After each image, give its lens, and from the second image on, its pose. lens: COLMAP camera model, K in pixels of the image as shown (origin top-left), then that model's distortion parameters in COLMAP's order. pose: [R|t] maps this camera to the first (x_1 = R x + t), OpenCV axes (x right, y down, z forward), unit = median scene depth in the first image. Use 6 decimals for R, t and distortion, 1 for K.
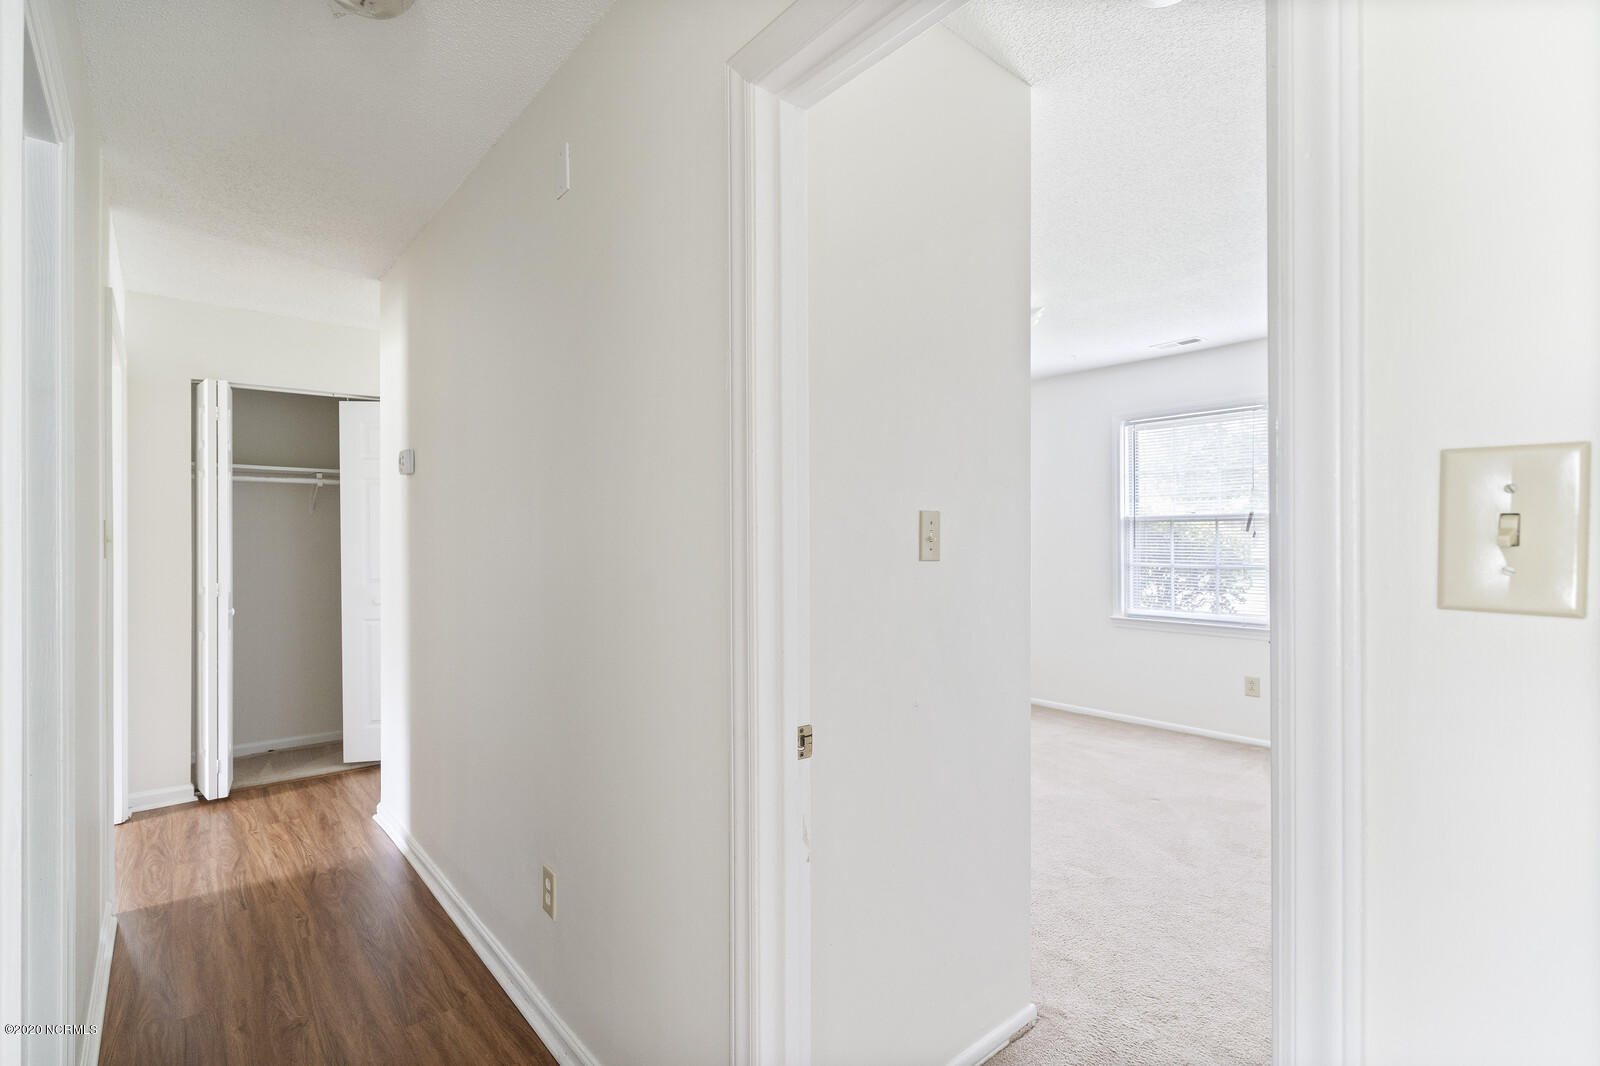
lens RADIAL K [[728.8, 0, 791.9], [0, 728.8, 534.3], [0, 0, 1]] dist [0.000117, 0.000406]
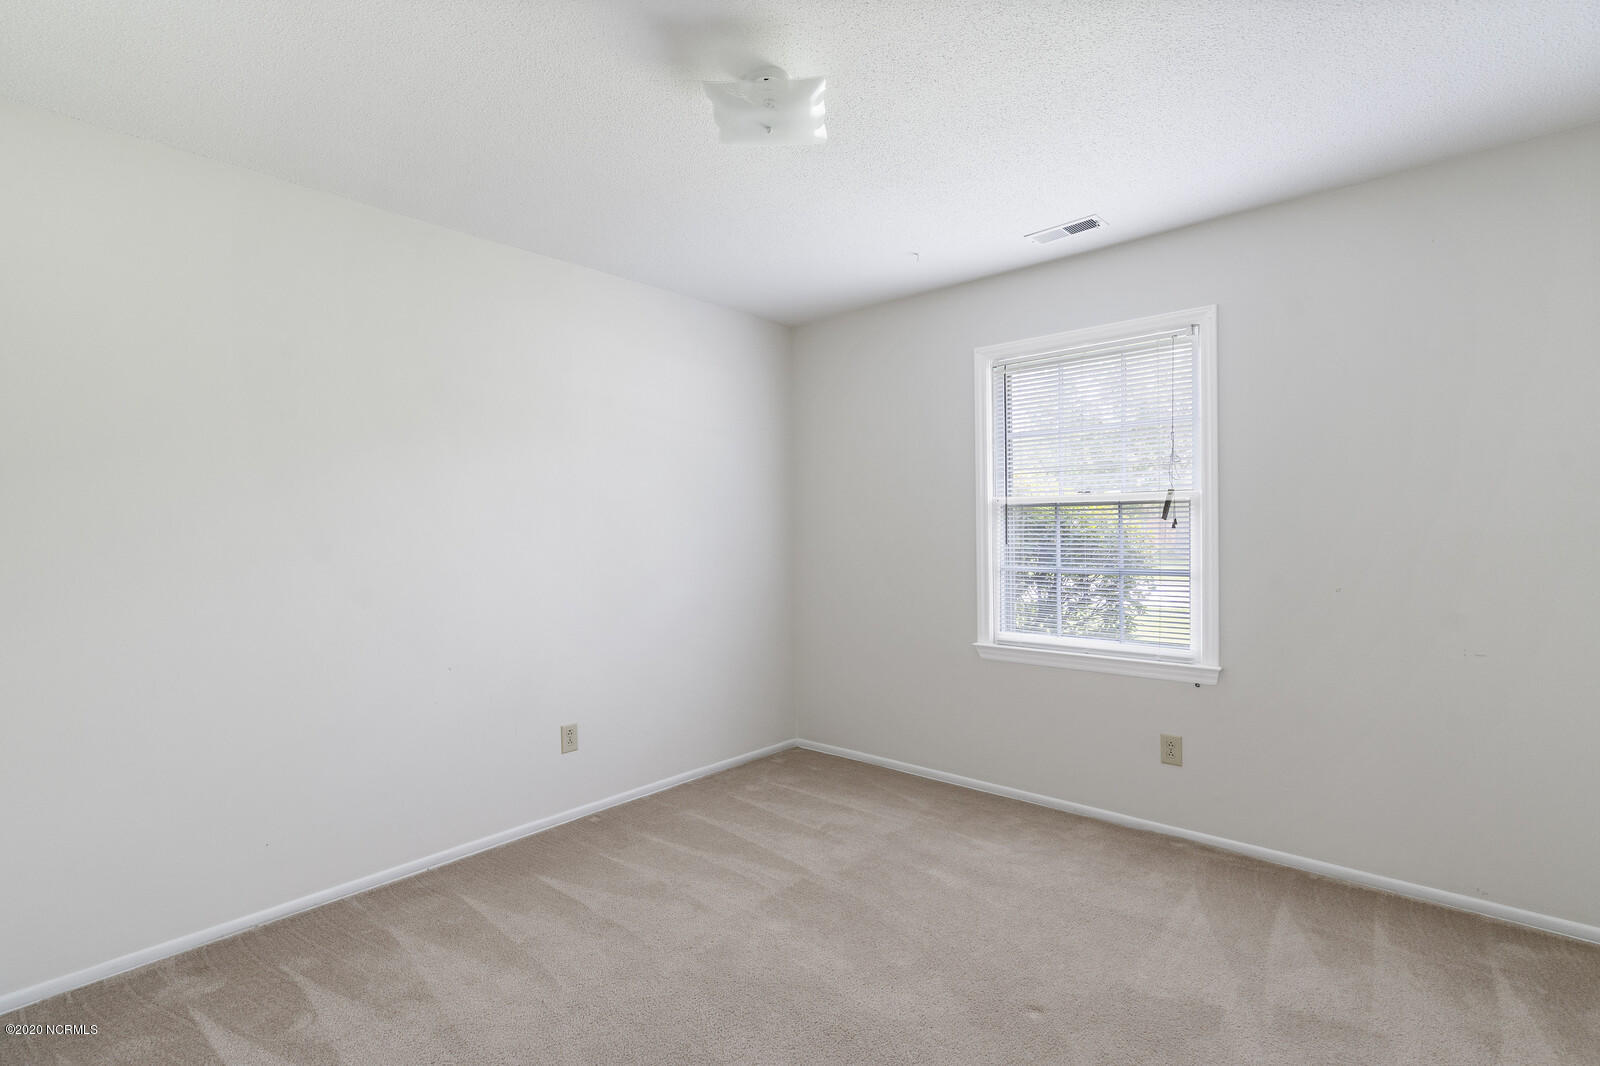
lens RADIAL K [[728.8, 0, 791.9], [0, 728.8, 534.3], [0, 0, 1]] dist [0.000117, 0.000406]
pose [[0.990320, -0.010263, 0.138420, 0.178948], [0.008624, 0.999885, 0.012435, -0.001495], [-0.138532, -0.011121, 0.990296, 0.356066]]
